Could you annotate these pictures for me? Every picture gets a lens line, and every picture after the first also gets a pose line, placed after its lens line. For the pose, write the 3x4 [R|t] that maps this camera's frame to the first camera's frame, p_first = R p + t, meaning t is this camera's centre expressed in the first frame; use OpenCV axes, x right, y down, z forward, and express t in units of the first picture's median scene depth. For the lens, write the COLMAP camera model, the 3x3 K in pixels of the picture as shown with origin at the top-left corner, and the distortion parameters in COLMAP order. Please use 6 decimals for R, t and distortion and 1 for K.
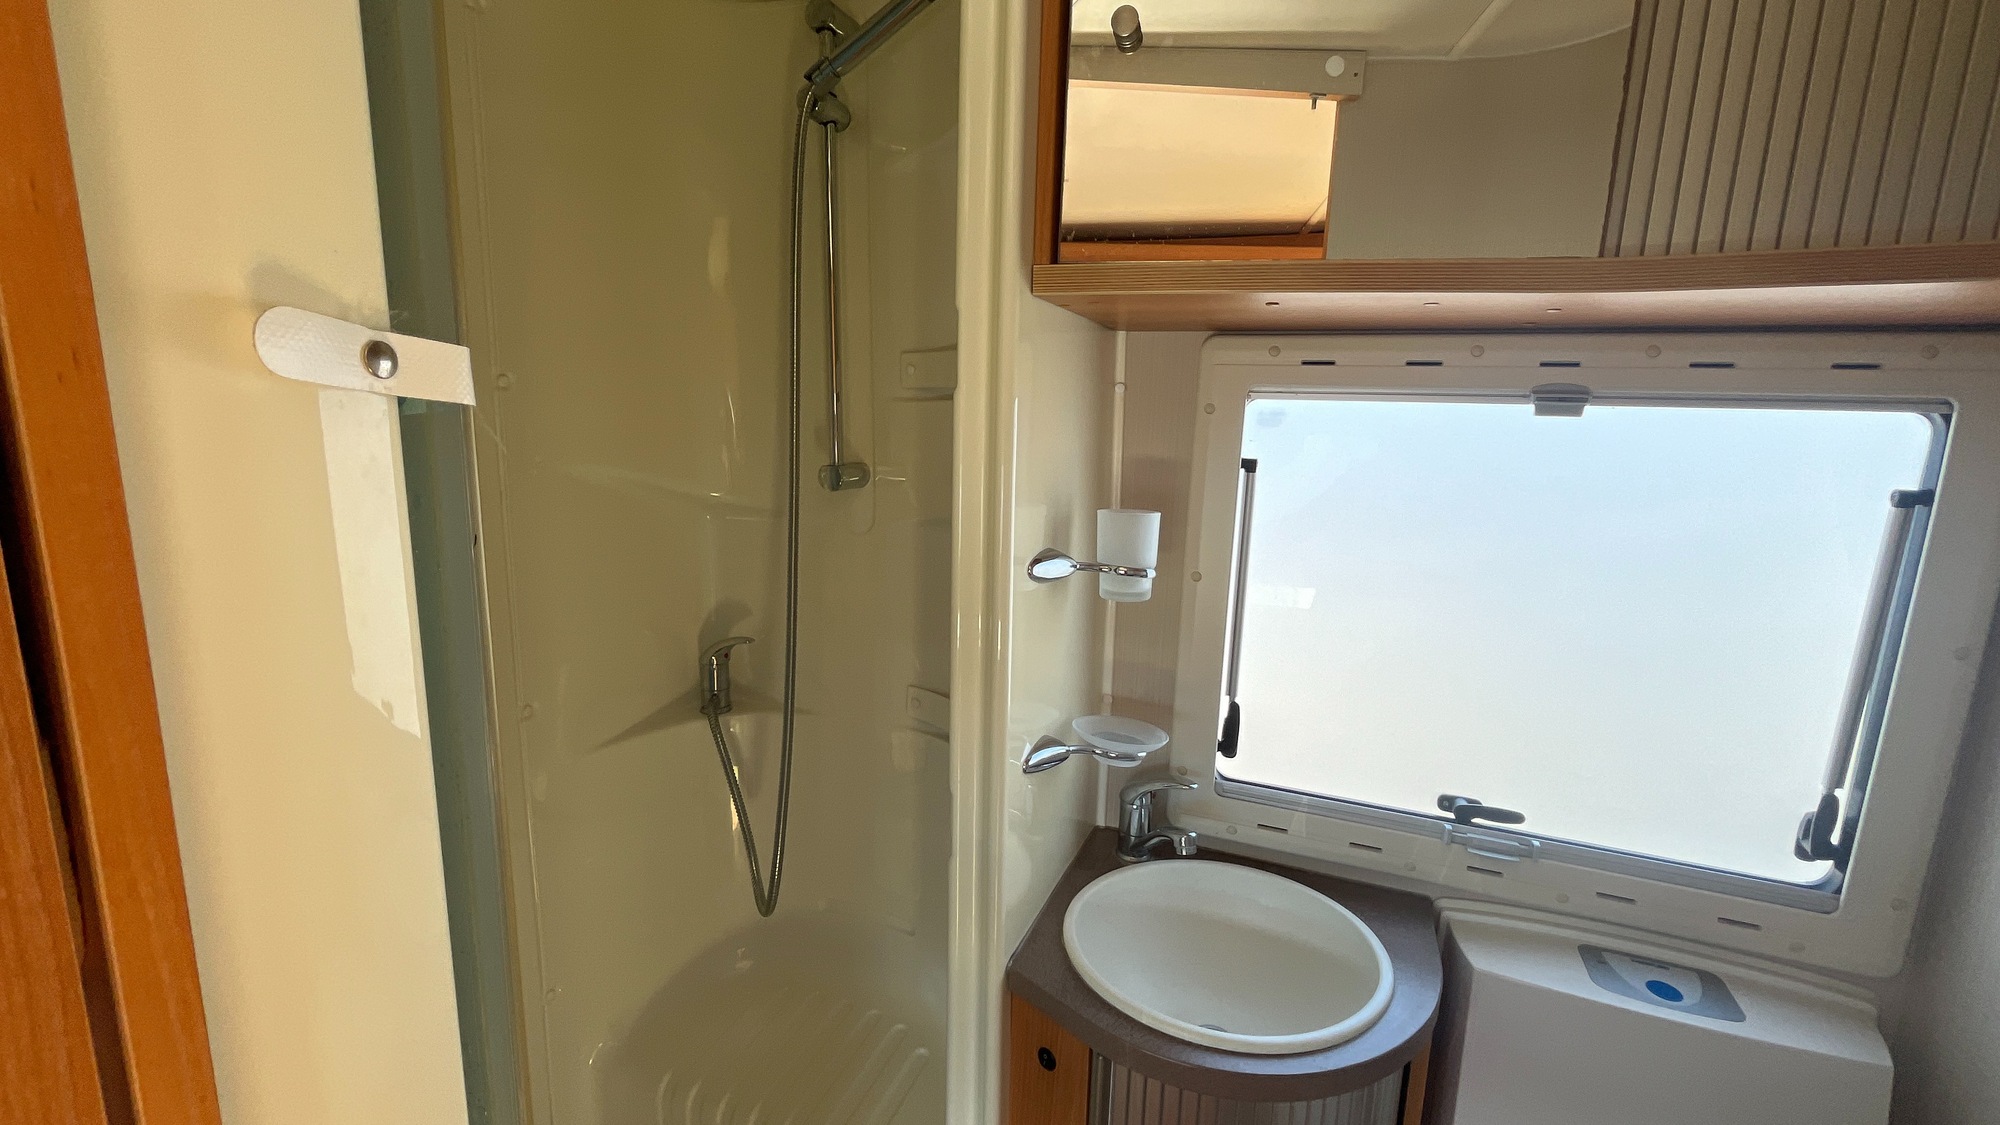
lens RADIAL K [[815.5, 0, 999.3], [0, 815.5, 555.5], [0, 0, 1]] dist [-0.001666, -0.000493]
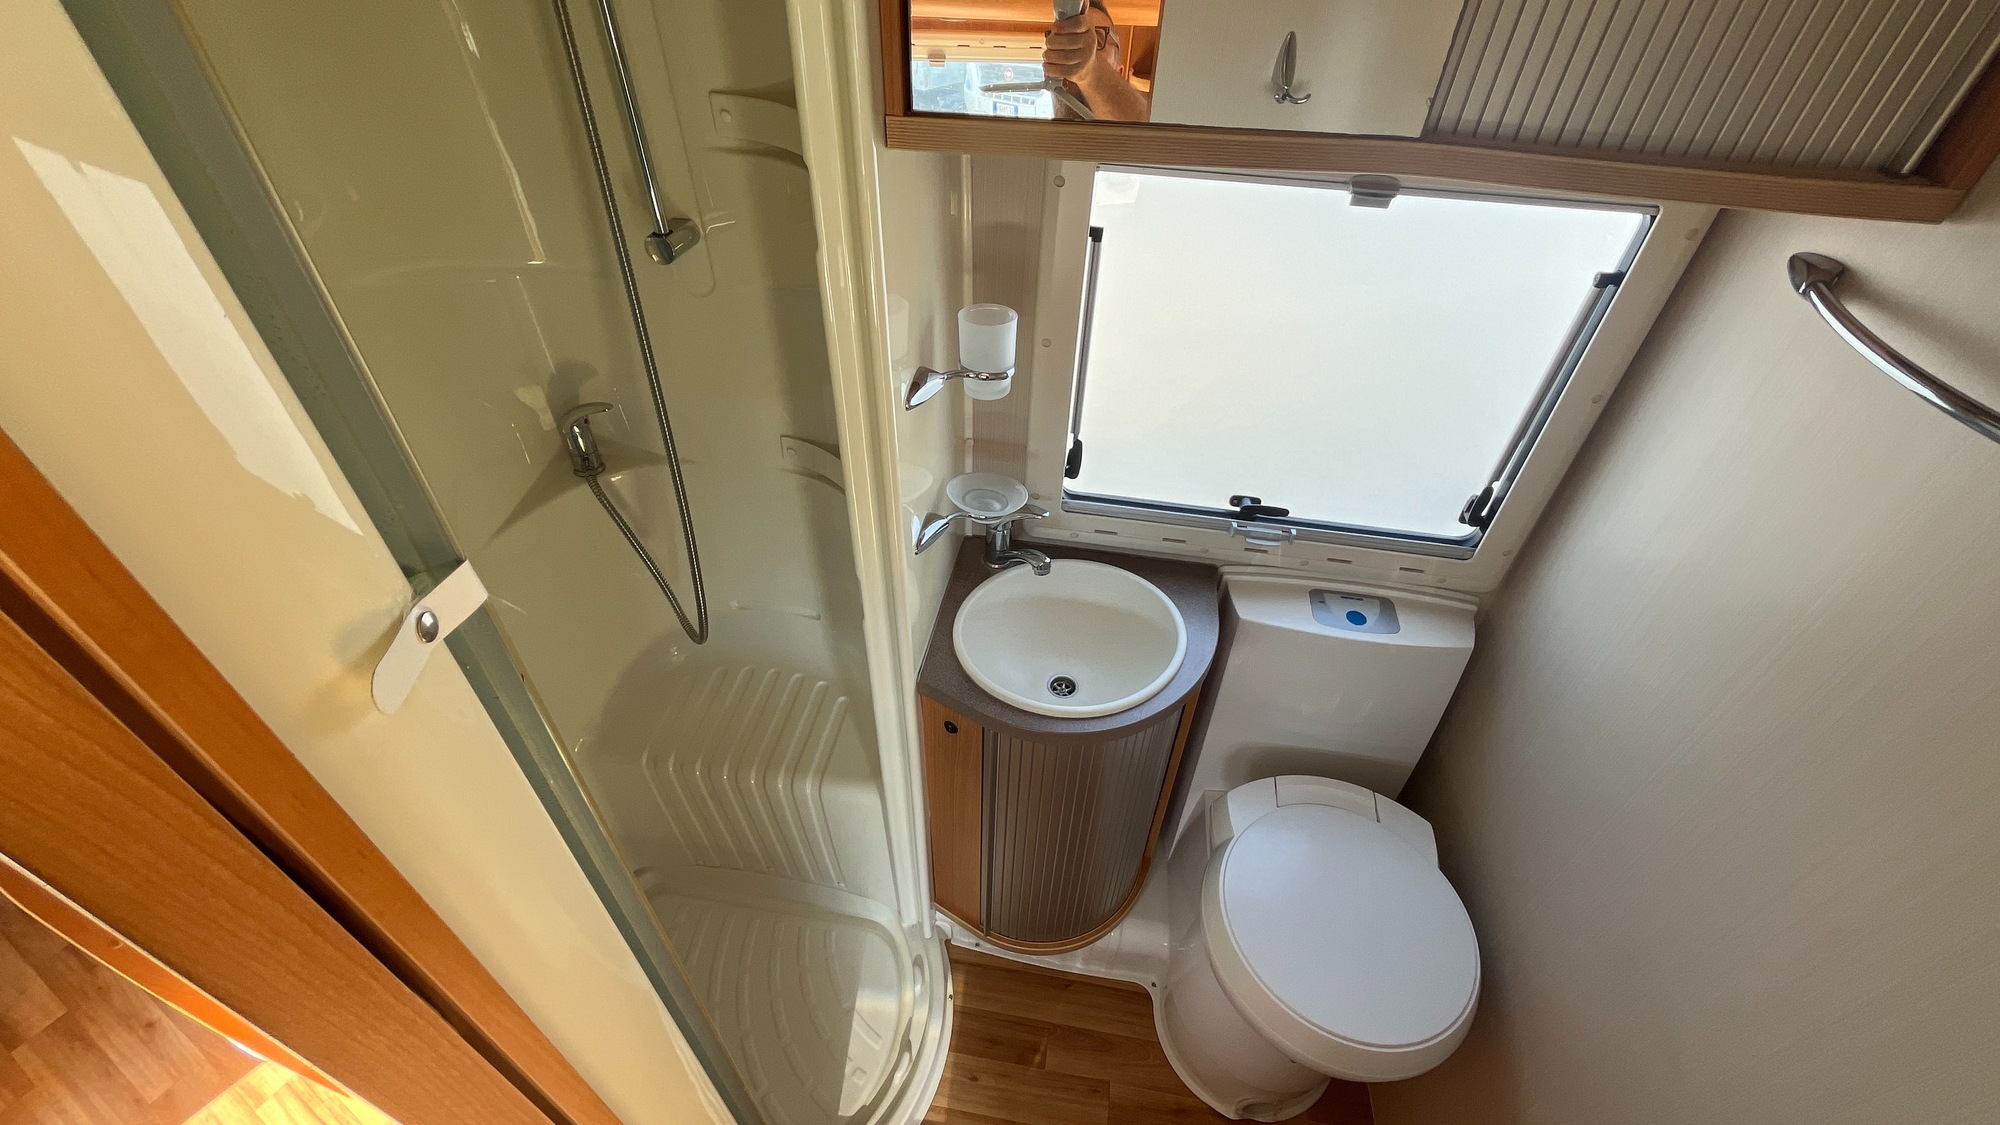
lens RADIAL K [[815.5, 0, 999.3], [0, 815.5, 555.5], [0, 0, 1]] dist [-0.001666, -0.000493]
pose [[0.974179, -0.147867, 0.170619, -0.051240], [0.037855, 0.851971, 0.522219, -0.330467], [-0.222581, -0.502276, 0.835570, -0.039323]]
